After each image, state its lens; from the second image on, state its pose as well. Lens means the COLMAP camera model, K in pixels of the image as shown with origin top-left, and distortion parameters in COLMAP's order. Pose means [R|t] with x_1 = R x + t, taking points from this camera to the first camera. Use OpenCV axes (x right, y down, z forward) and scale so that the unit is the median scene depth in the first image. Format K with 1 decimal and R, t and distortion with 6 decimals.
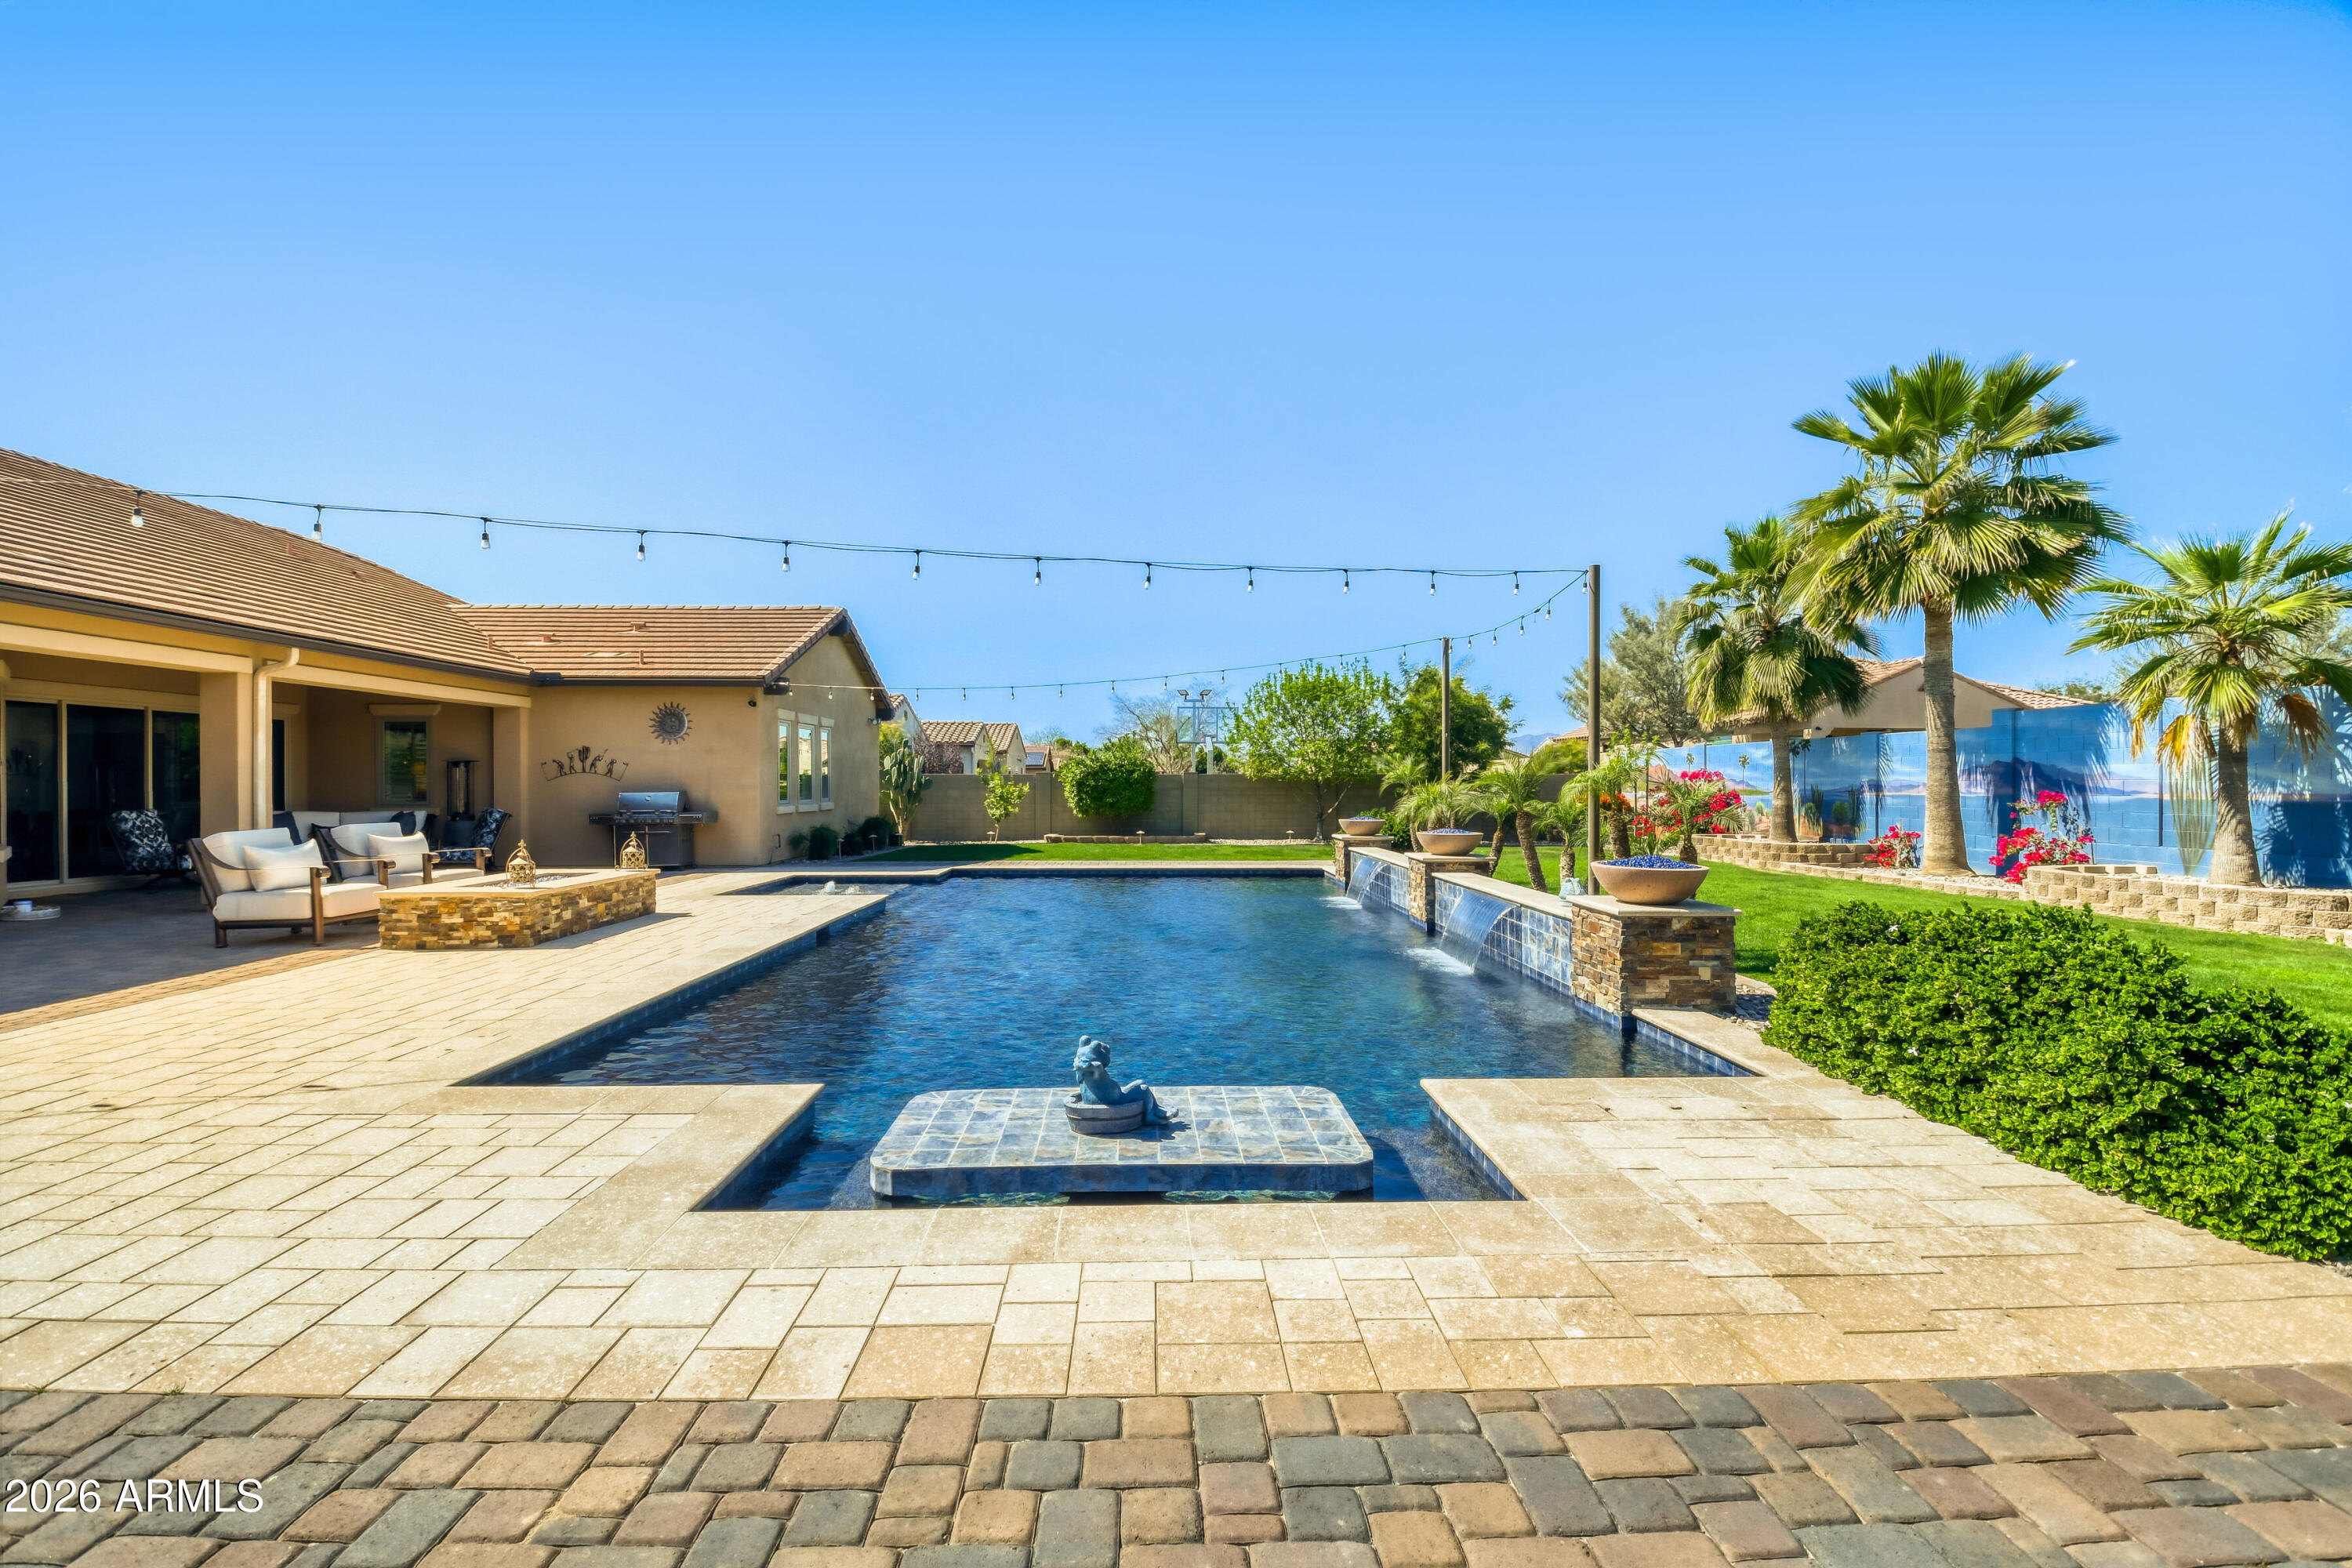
lens RADIAL K [[1019.8, 0, 1151.0], [0, 1019.8, 791.3], [0, 0, 1]] dist [0.000622, -0.025062]
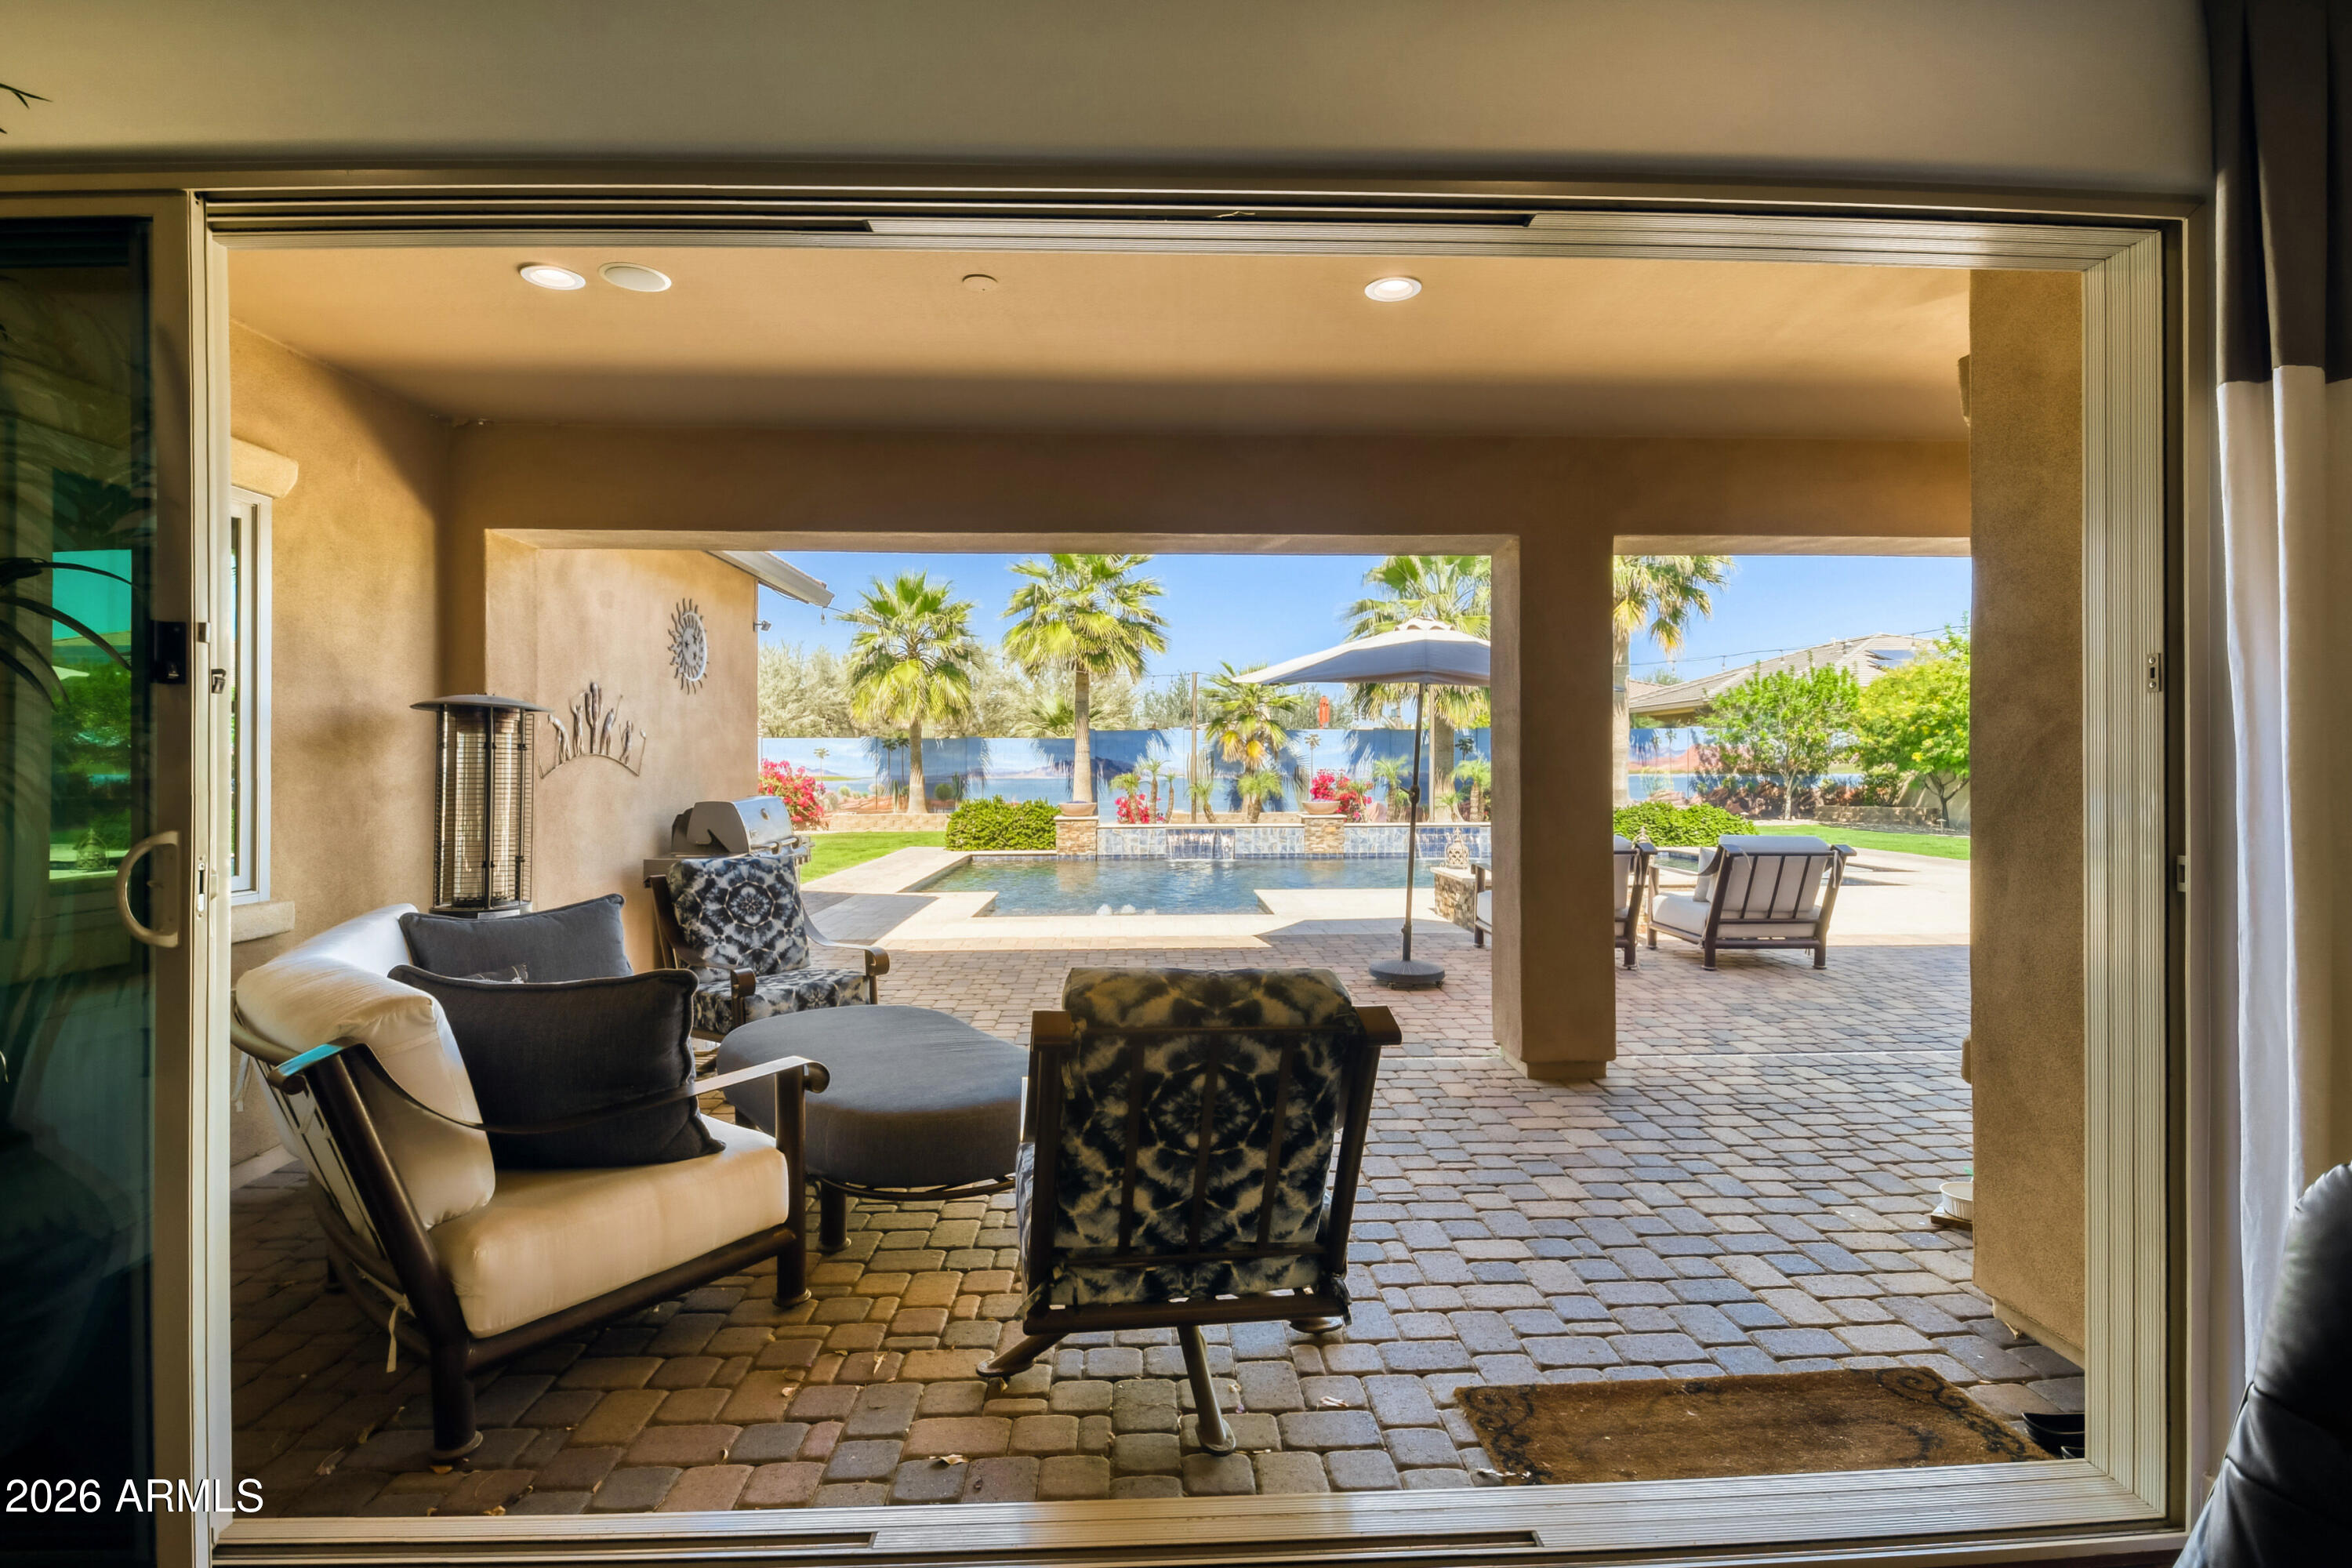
lens RADIAL K [[1068.1, 0, 1187.0], [0, 1068.1, 765.6], [0, 0, 1]] dist [0.018565, -0.000026]
pose [[-0.016444, 0.001125, 0.999864, -1.050297], [0.010354, 0.999946, -0.000954, -0.013715], [-0.999811, 0.010337, -0.016455, 0.885989]]
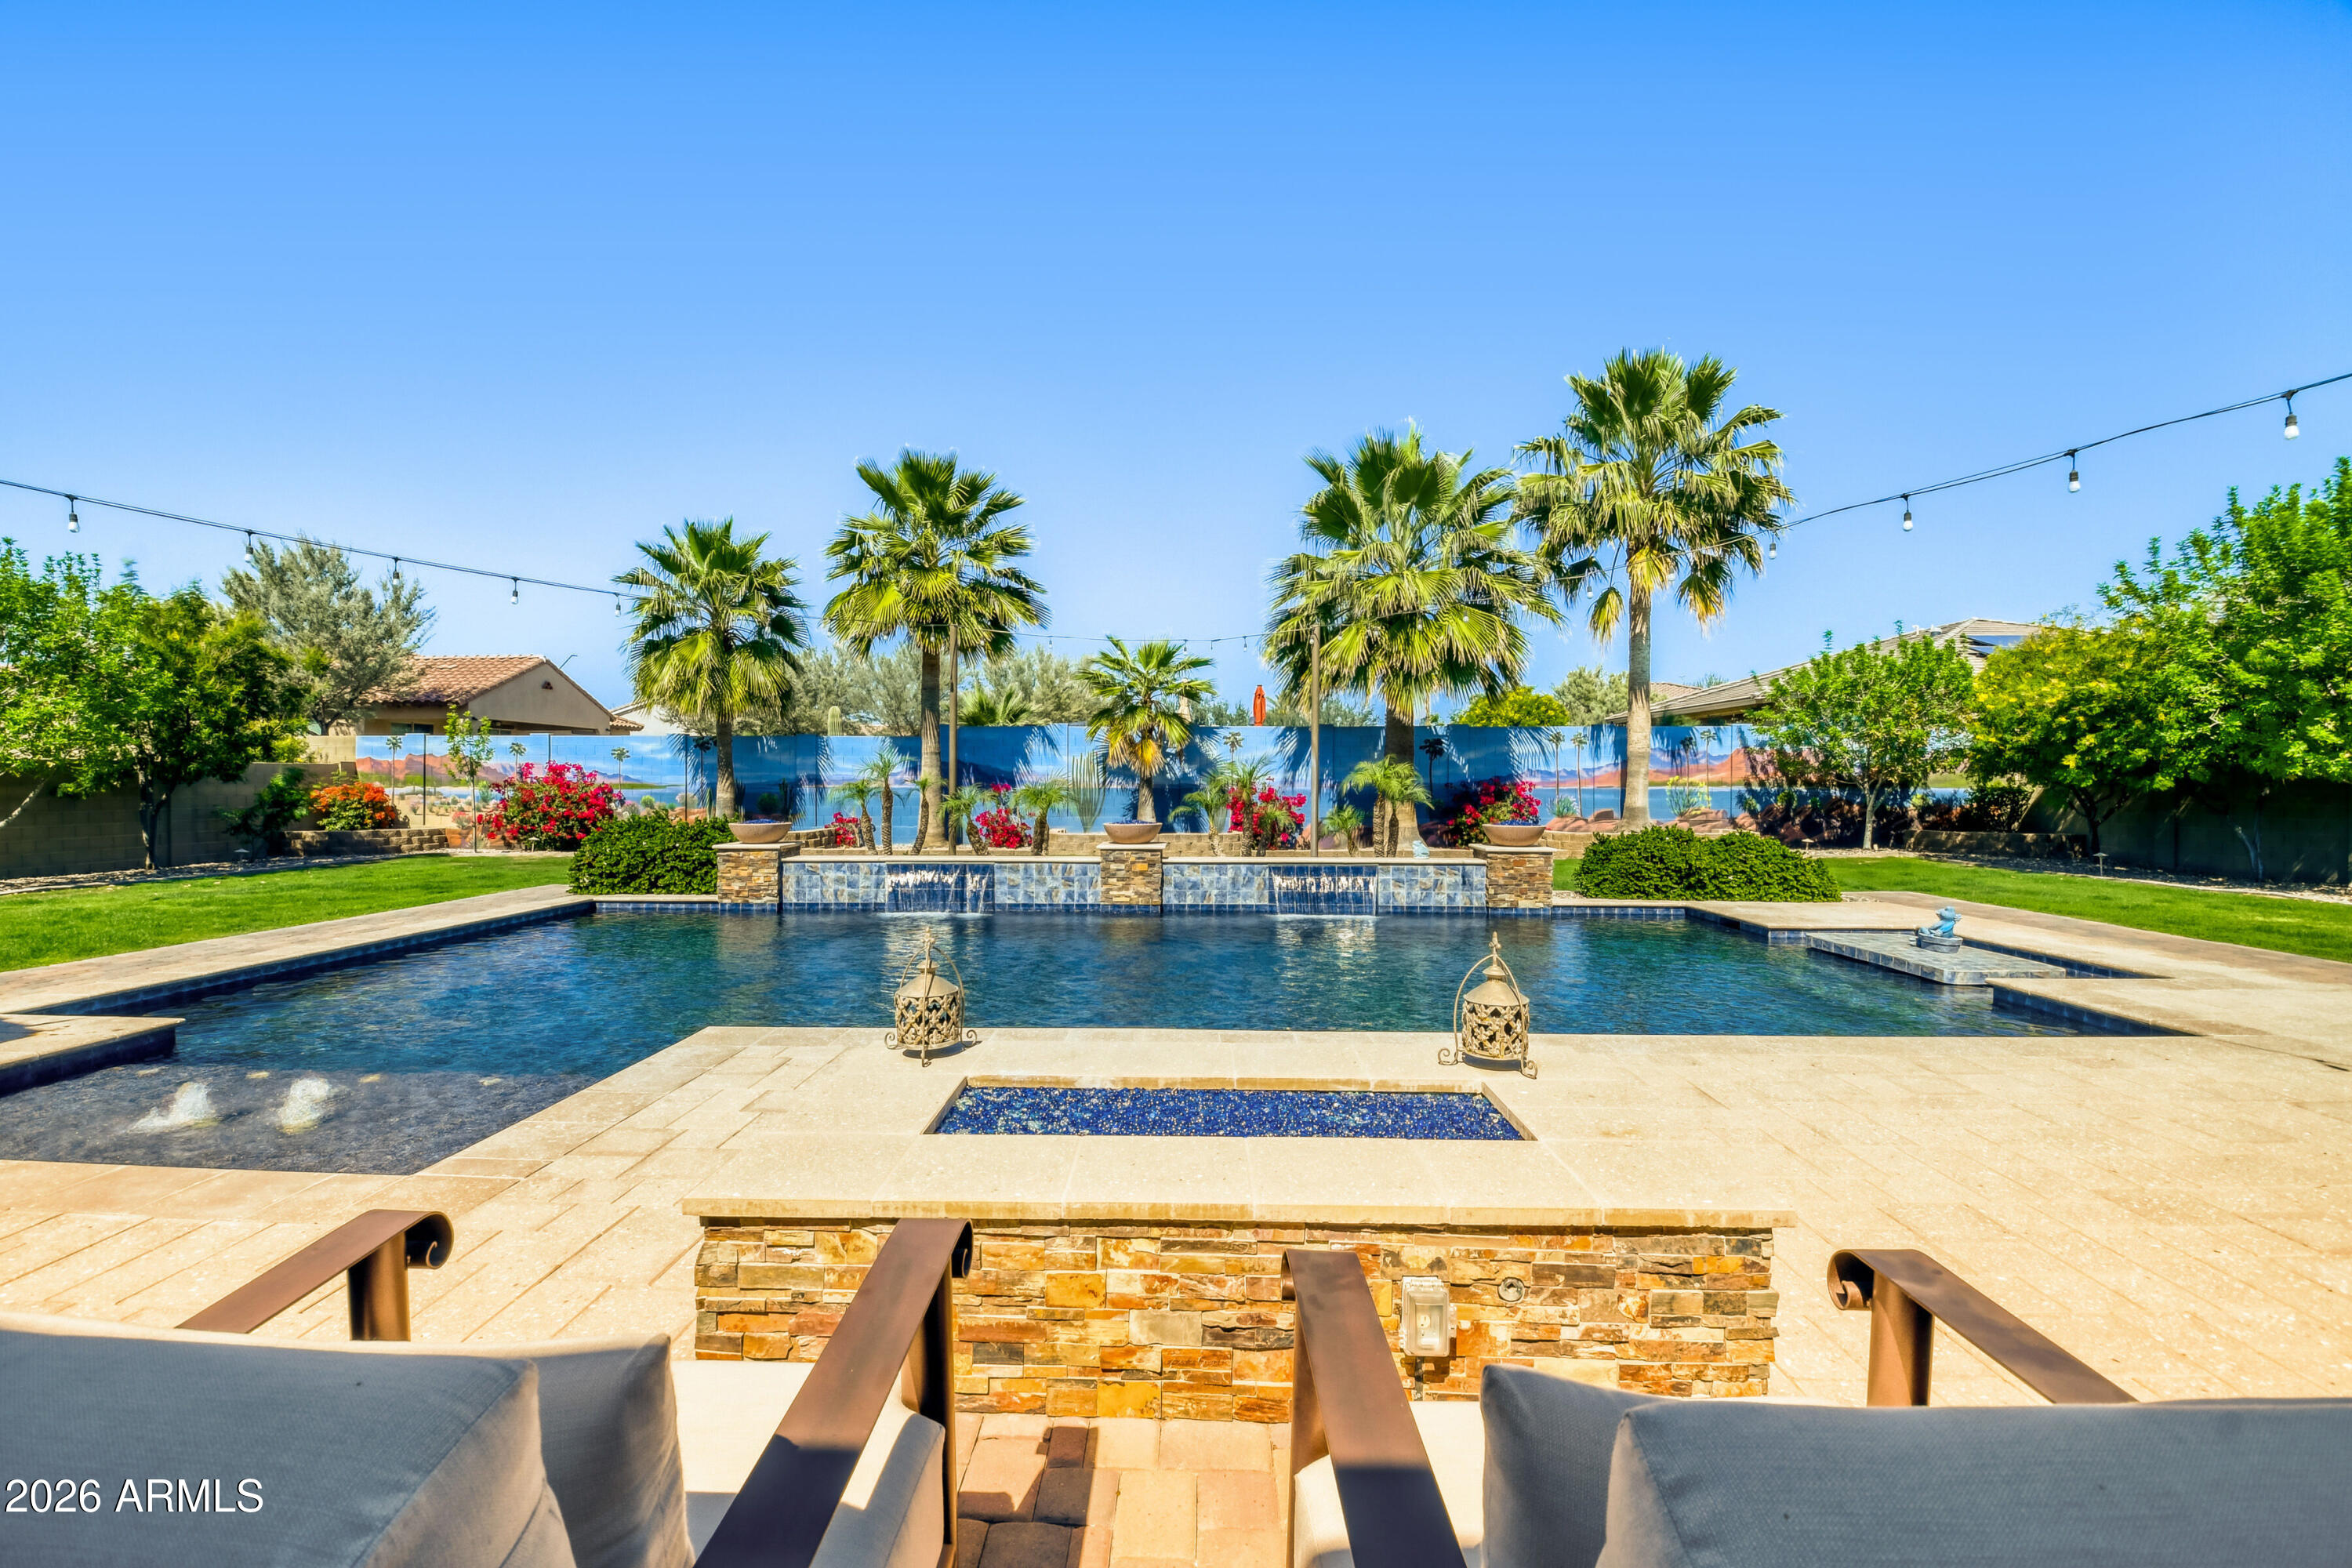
lens RADIAL K [[1034.1, 0, 1175.0], [0, 1034.1, 776.3], [0, 0, 1]] dist [0.014855, -0.025283]
pose [[0.051053, 0.002593, 0.998693, -0.573399], [0.005320, 0.999982, -0.002869, -0.004345], [-0.998682, 0.005459, 0.051039, 0.633814]]
